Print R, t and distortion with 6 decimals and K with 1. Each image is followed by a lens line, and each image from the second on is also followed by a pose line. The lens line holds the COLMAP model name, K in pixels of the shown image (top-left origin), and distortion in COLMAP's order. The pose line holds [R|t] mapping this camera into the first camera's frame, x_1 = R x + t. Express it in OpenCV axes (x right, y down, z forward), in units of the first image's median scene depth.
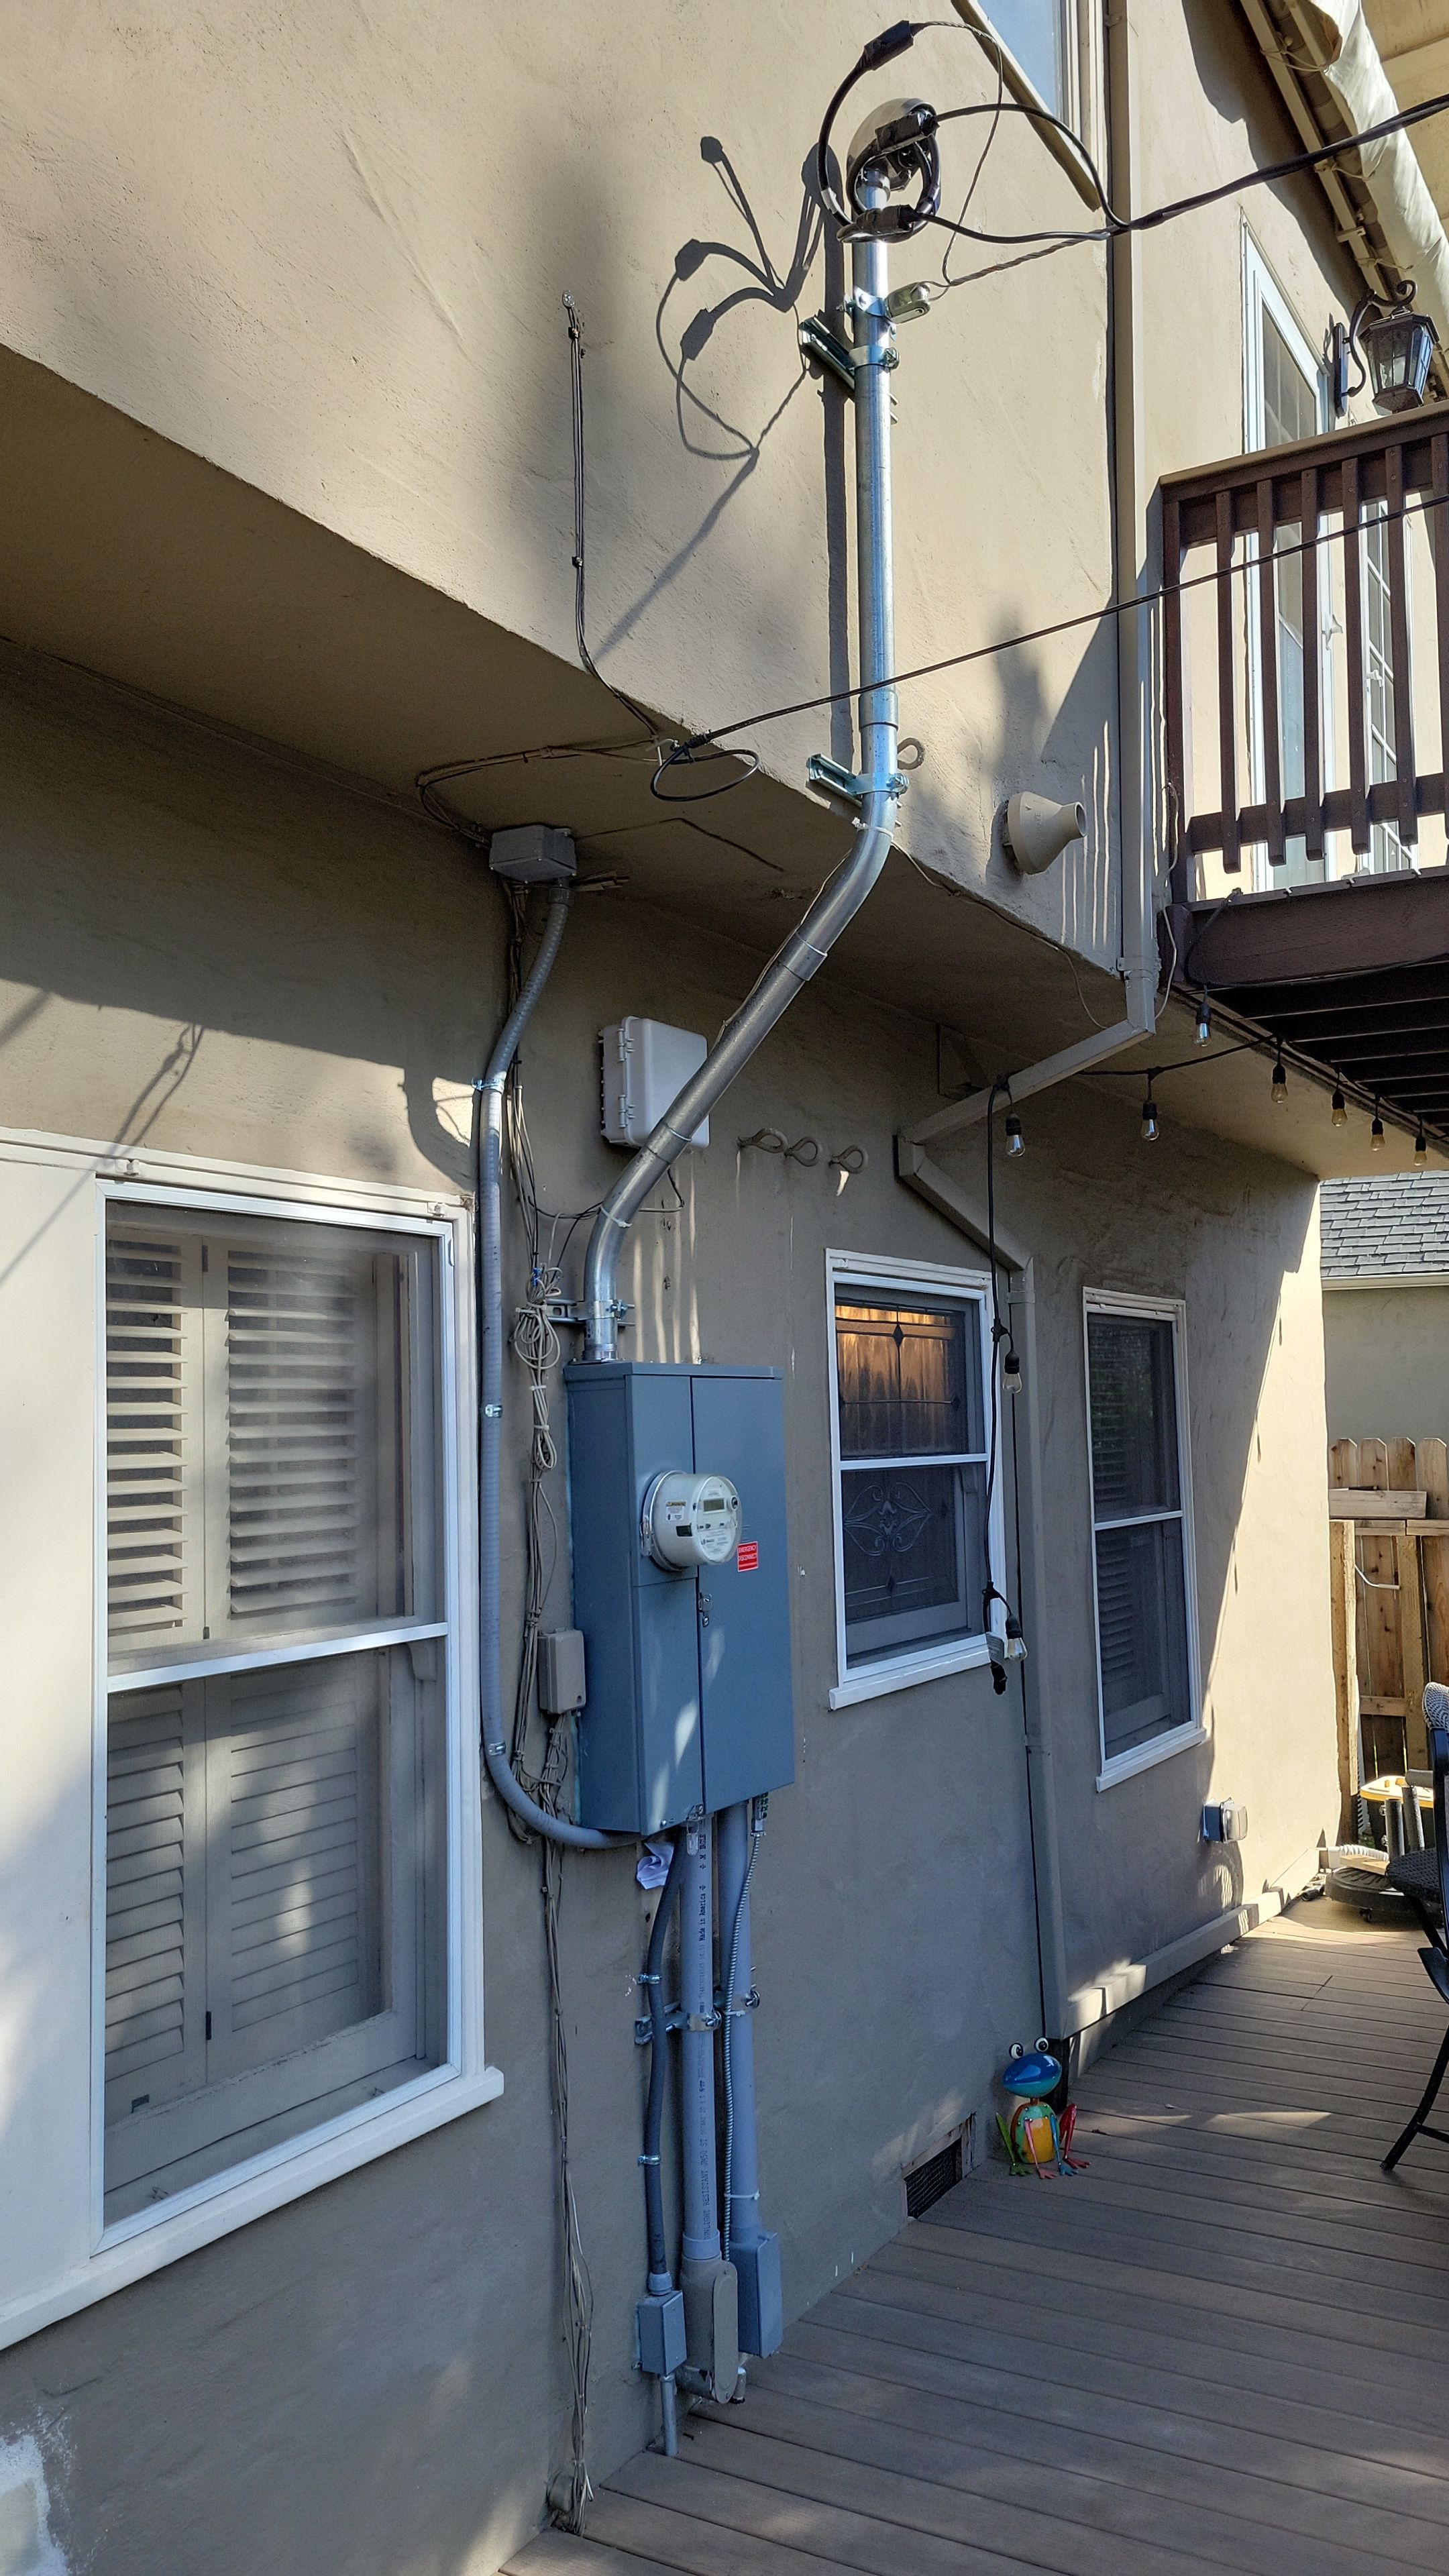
lens RADIAL K [[1939.0, 0, 724.5], [0, 1939.0, 1288.0], [0, 0, 1]] dist [-0.000541, -0.000361]
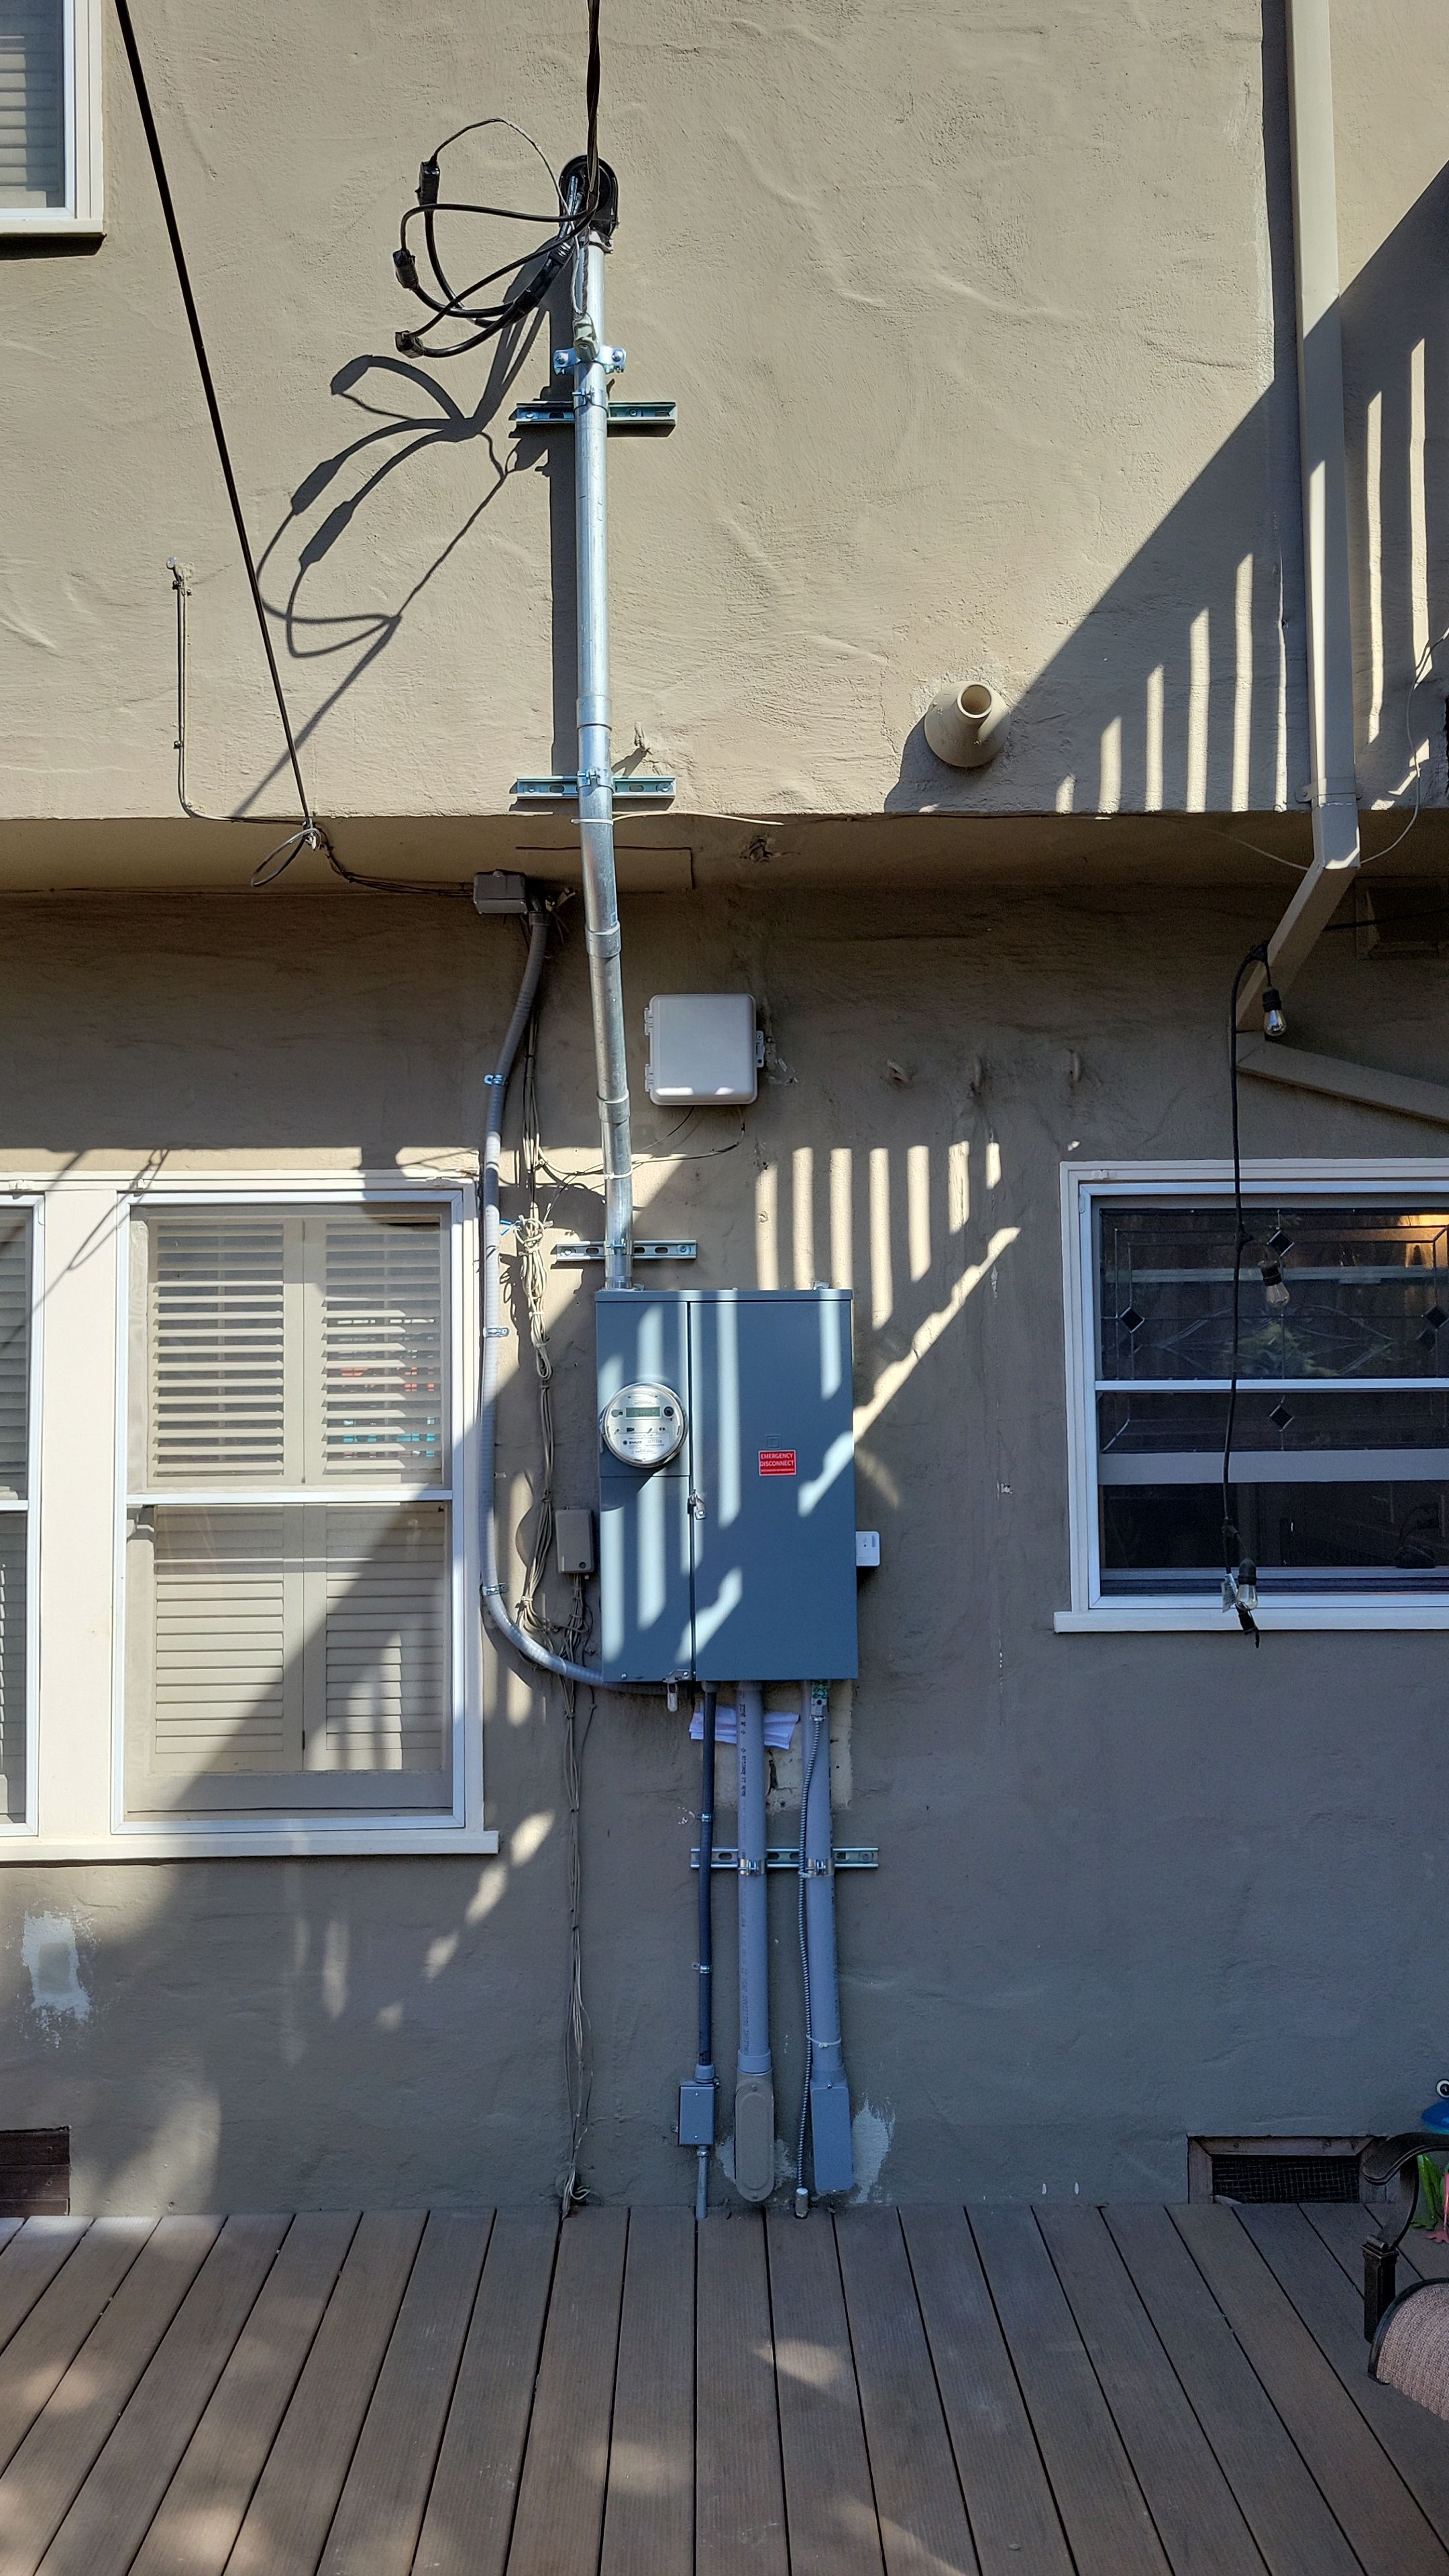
lens RADIAL K [[1999.5, 0, 721.2], [0, 1999.5, 1253.0], [0, 0, 1]] dist [-0.001869, -0.000712]
pose [[0.498509, -0.039324, -0.865992, 1.062801], [0.060399, 0.998119, -0.010556, 0.032159], [0.864778, -0.047043, 0.499946, 0.443482]]
